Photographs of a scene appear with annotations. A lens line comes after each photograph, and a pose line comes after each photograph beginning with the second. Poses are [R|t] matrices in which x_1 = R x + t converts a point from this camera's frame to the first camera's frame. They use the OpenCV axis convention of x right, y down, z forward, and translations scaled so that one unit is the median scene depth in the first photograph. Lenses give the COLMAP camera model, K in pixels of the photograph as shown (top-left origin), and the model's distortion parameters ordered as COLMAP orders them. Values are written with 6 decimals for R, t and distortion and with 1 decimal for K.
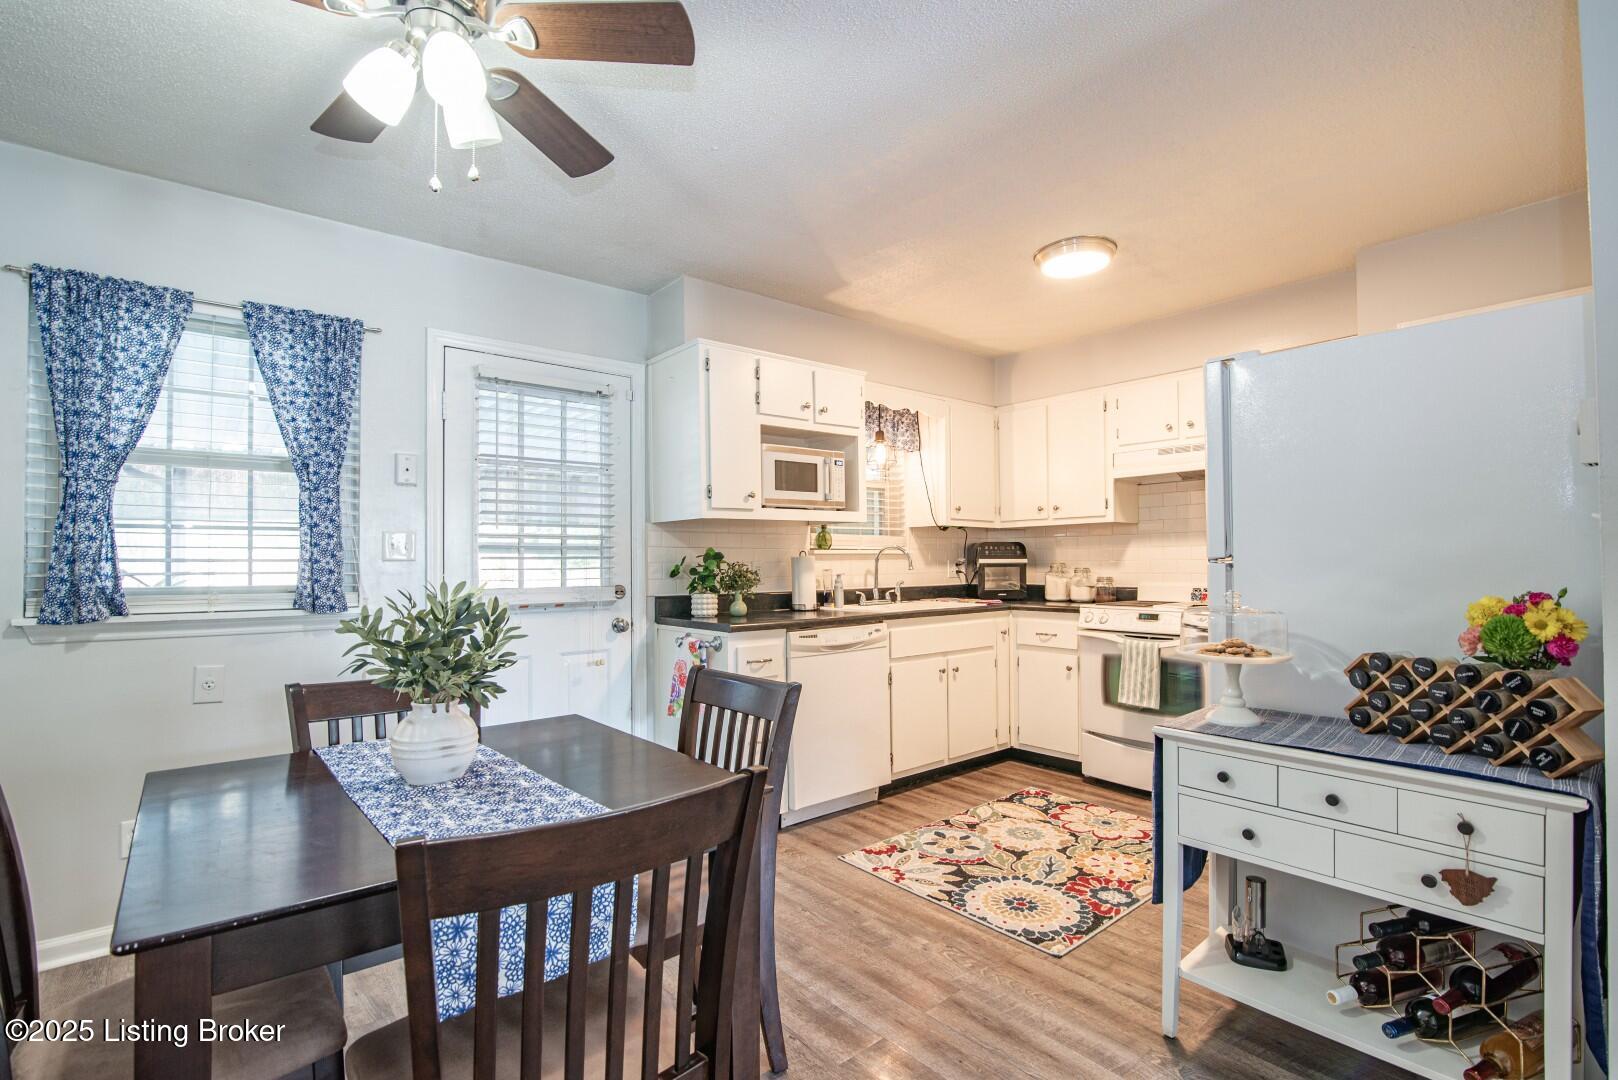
lens RADIAL K [[744.7, 0, 808.1], [0, 744.7, 548.1], [0, 0, 1]] dist [-0.024461, 0.003848]
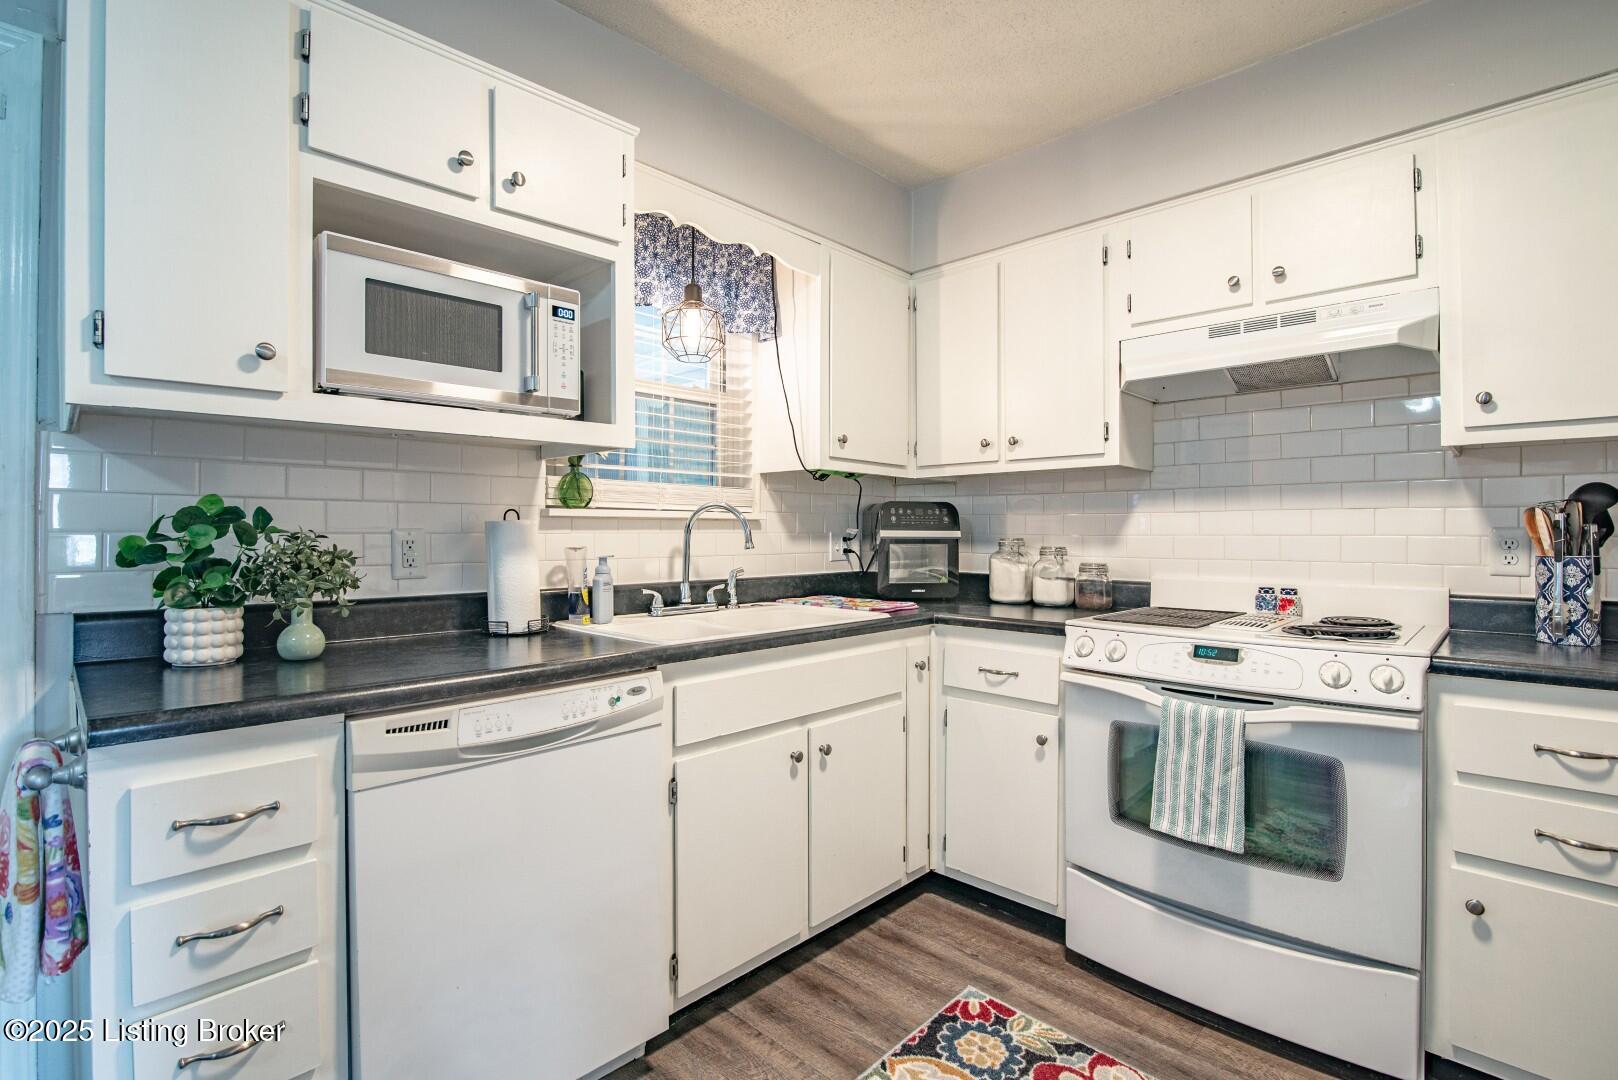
lens RADIAL K [[744.7, 0, 811.7], [0, 744.7, 527.3], [0, 0, 1]] dist [-0.024461, 0.003848]
pose [[0.993637, 0.009840, 0.112197, 0.148740], [-0.011084, 0.999884, 0.010473, 0.009266], [-0.112081, -0.011650, 0.993631, 0.570750]]
